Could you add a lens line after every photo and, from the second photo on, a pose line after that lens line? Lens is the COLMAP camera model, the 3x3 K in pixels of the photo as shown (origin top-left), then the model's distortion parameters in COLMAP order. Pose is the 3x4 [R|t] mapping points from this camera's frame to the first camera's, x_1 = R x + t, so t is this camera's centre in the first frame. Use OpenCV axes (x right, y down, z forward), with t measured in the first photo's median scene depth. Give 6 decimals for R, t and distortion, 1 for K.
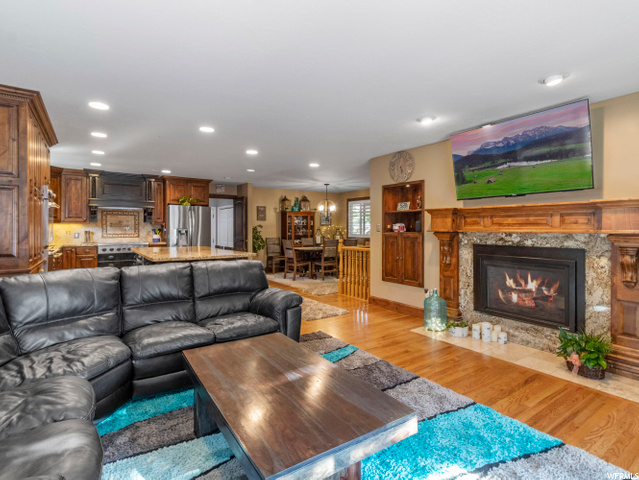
lens RADIAL K [[327.5, 0, 321.7], [0, 327.5, 232.2], [0, 0, 1]] dist [0.004914, 0.000611]
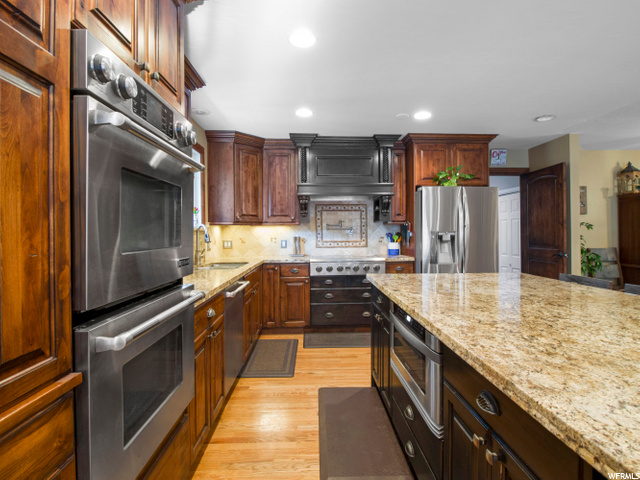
lens RADIAL K [[328.1, 0, 322.2], [0, 328.1, 232.1], [0, 0, 1]] dist [0.004914, 0.000611]
pose [[0.837389, -0.012808, -0.546457, -0.296732], [0.005106, 0.999865, -0.015611, -0.002586], [0.546583, 0.010283, 0.837342, 0.451245]]
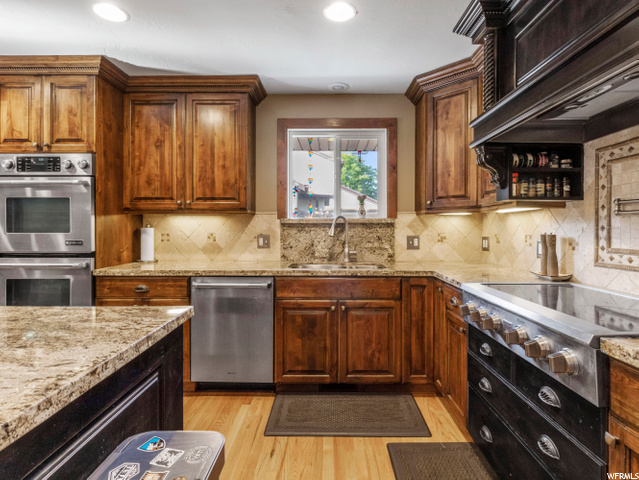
lens RADIAL K [[327.5, 0, 321.7], [0, 327.5, 232.2], [0, 0, 1]] dist [0.004914, 0.000611]
pose [[-0.582991, 0.005679, -0.812459, -0.343388], [-0.011513, 0.999817, 0.015250, -0.007256], [0.812397, 0.018245, -0.582819, 0.923360]]
